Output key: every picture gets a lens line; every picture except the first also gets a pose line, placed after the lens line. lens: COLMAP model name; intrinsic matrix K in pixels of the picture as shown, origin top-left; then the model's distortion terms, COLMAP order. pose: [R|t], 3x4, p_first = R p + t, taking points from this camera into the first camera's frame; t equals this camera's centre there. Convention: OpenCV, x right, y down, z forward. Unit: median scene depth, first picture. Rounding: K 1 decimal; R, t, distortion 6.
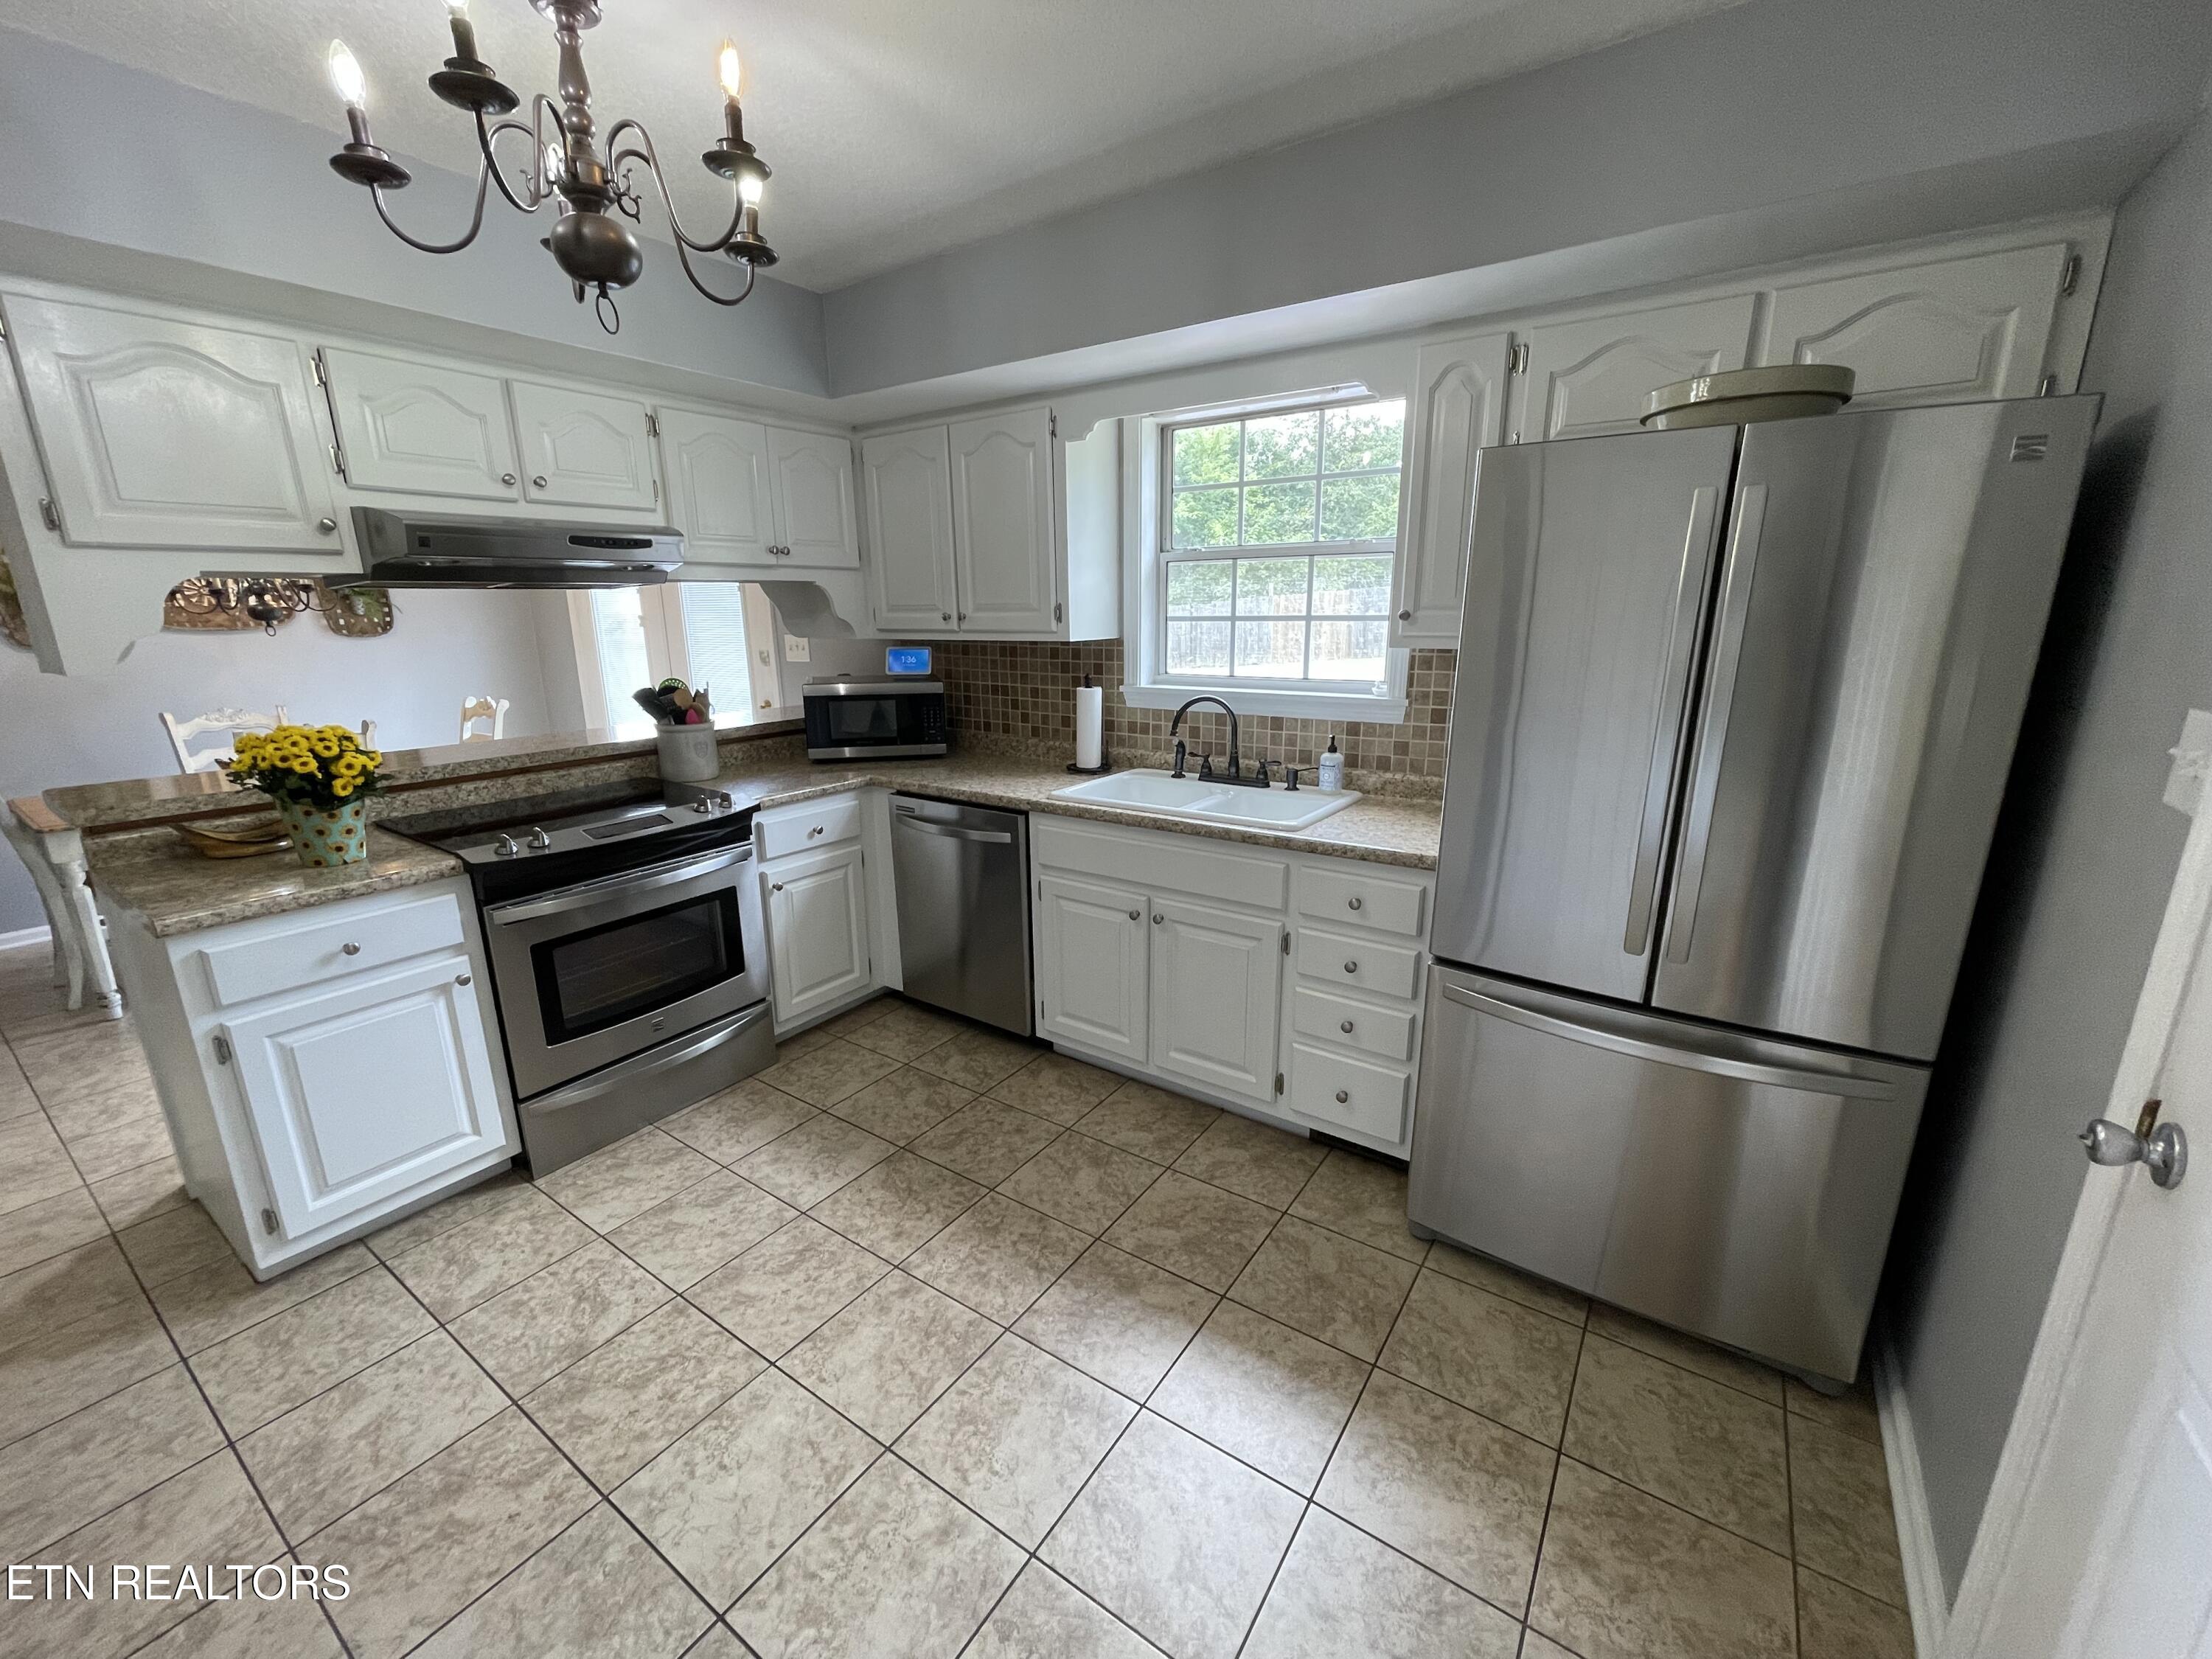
lens RADIAL K [[893.8, 0, 1094.4], [0, 893.8, 832.7], [0, 0, 1]] dist [0.000096, 0.000122]
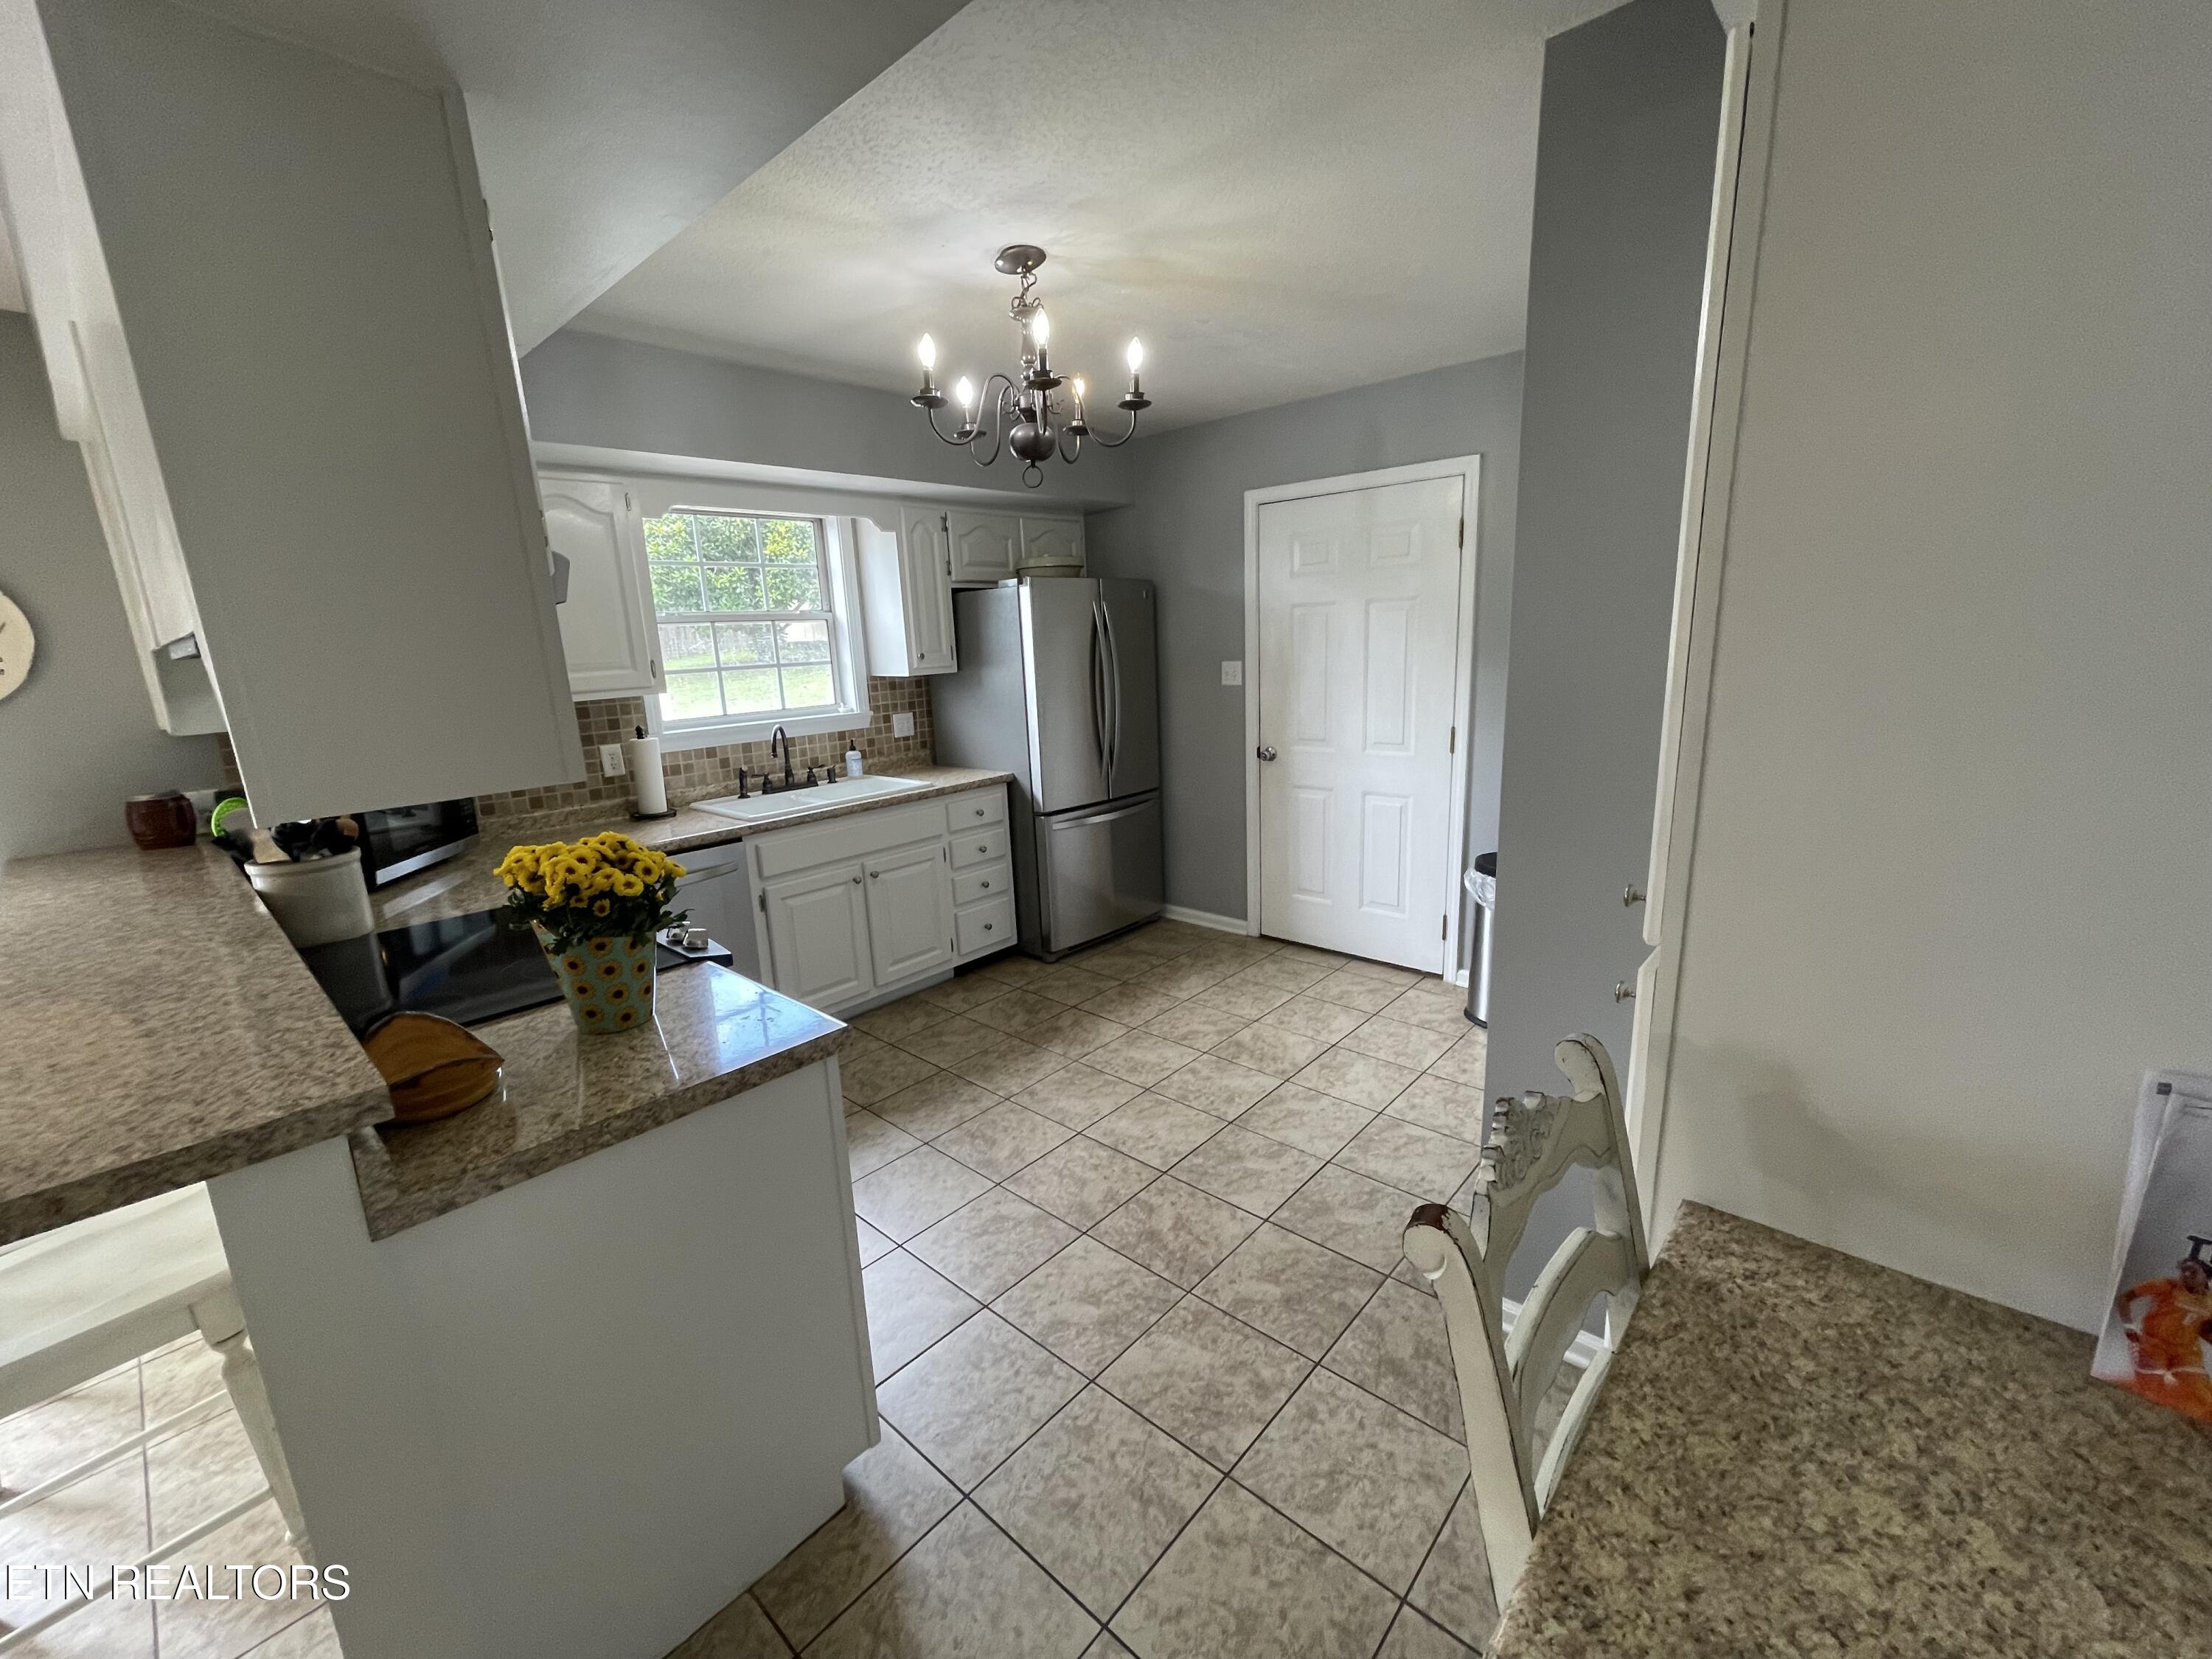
lens RADIAL K [[890.8, 0, 1100.1], [0, 890.8, 838.7], [0, 0, 1]] dist [0.000326, -0.000165]
pose [[0.129617, -0.219200, 0.967032, -1.684224], [0.284808, 0.942393, 0.175440, -0.138417], [-0.949781, 0.252679, 0.184580, 0.539751]]
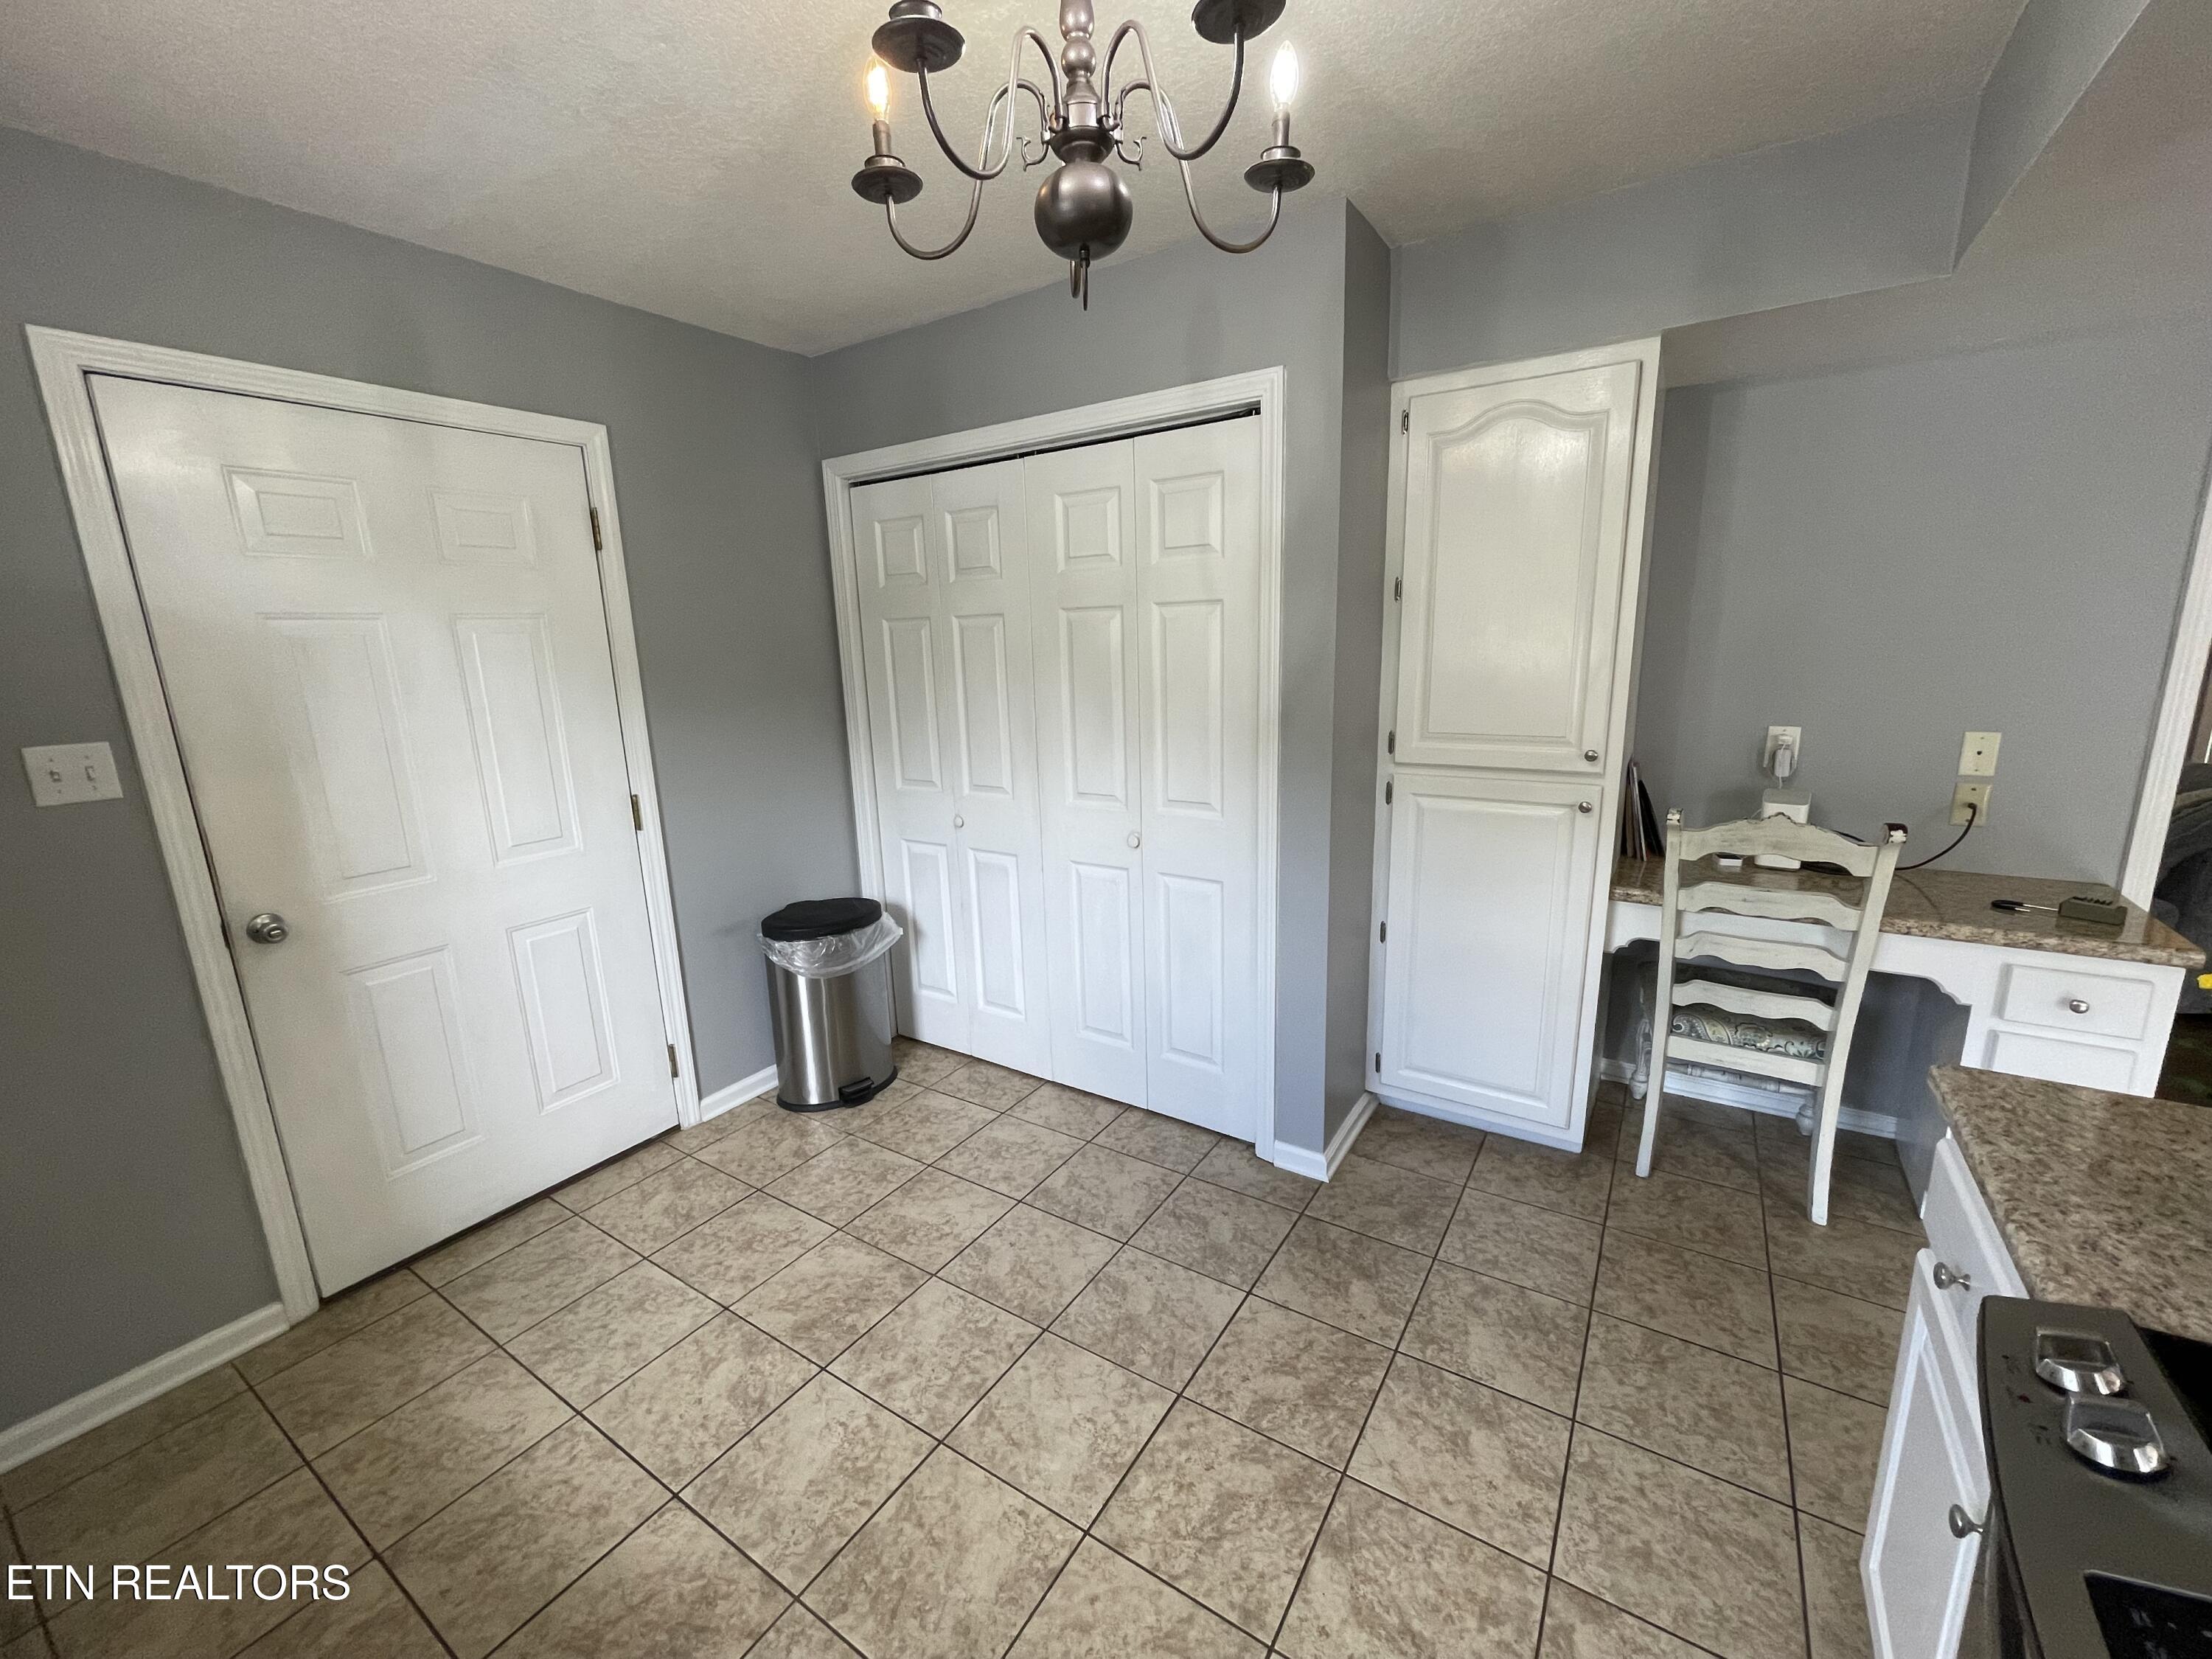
lens RADIAL K [[902.8, 0, 1097.8], [0, 902.8, 831.2], [0, 0, 1]] dist [0.003674, 0.000545]
pose [[-0.998848, 0.044856, -0.017071, -0.375711], [0.032499, 0.893854, 0.447179, -0.372000], [0.035318, 0.446108, -0.894282, 1.432317]]
